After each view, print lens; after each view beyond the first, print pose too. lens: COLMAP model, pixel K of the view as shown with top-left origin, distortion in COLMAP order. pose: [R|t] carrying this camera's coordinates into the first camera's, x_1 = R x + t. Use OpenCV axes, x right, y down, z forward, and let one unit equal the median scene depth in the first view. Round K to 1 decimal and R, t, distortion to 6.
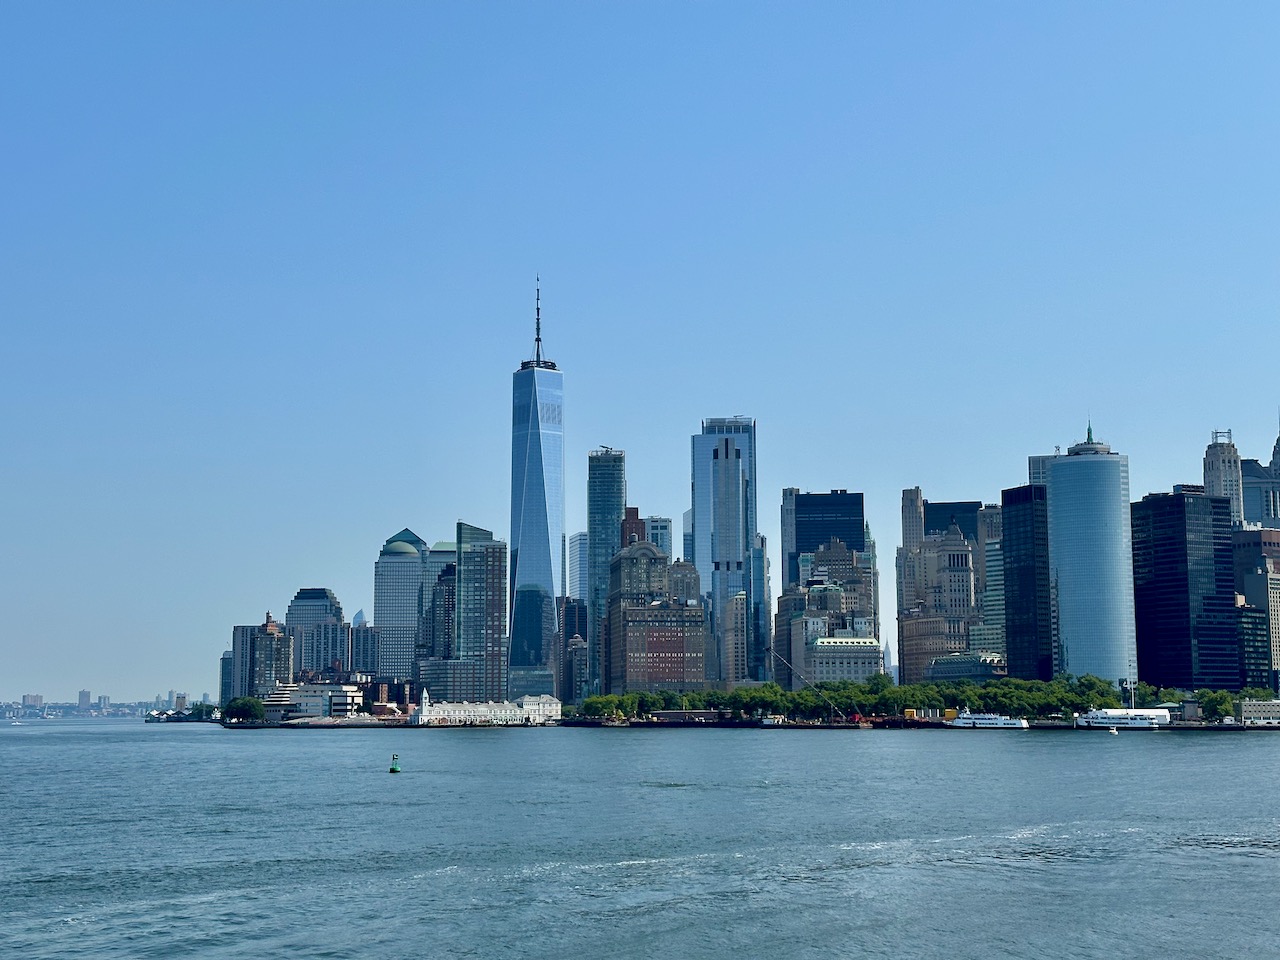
lens RADIAL K [[1790.5, 0, 640.5], [0, 1790.5, 479.4], [0, 0, 1]] dist [-0.000297, 0.000000]
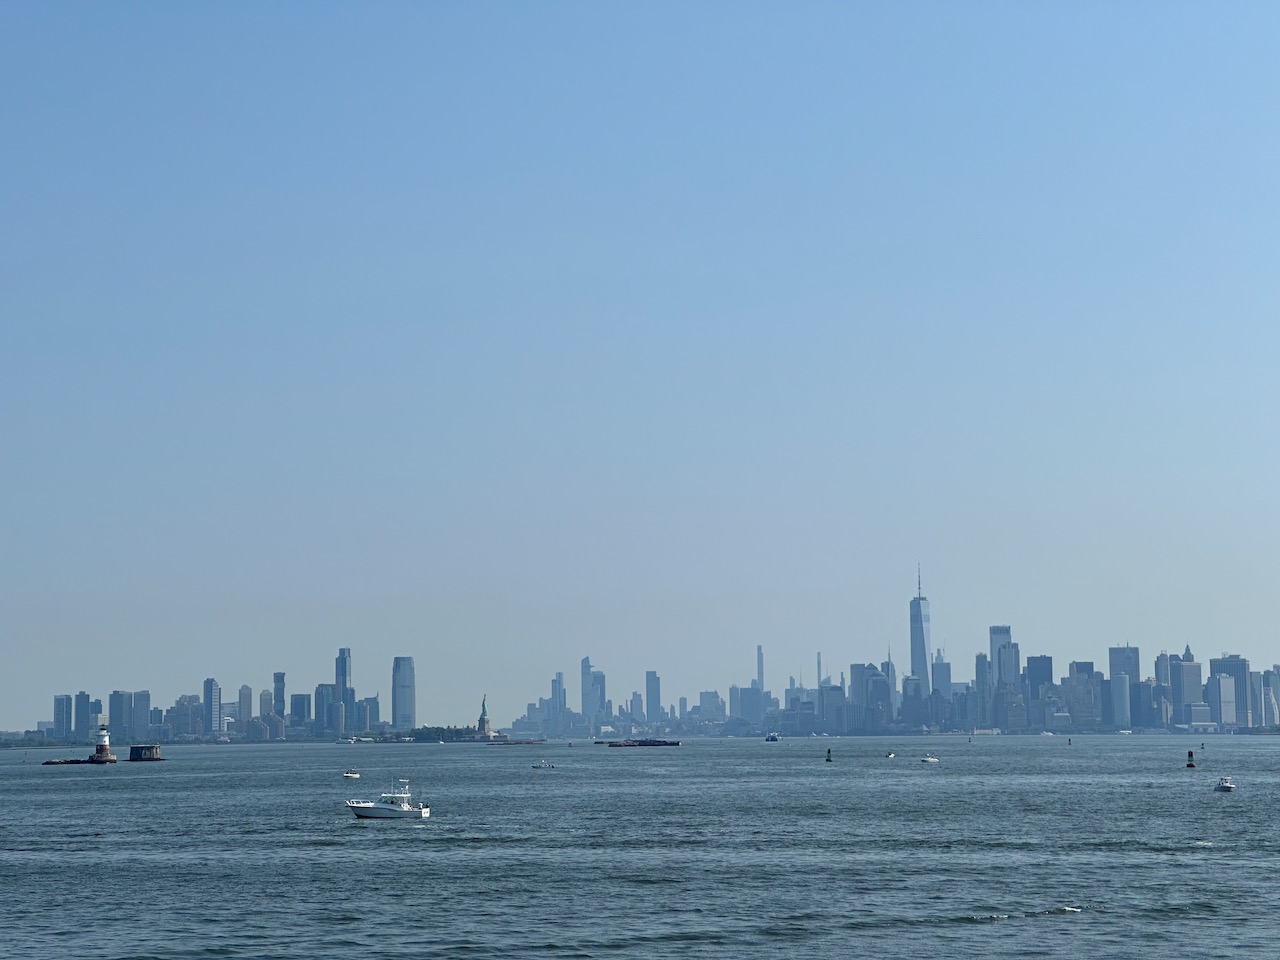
lens RADIAL K [[2872.0, 0, 639.7], [0, 2872.0, 480.5], [0, 0, 1]] dist [0.081275, 0.000000]
pose [[0.999074, 0.003019, 0.042913, -0.866805], [-0.004485, 0.999408, 0.034113, -0.507262], [-0.042784, -0.034274, 0.998496, -4.202577]]
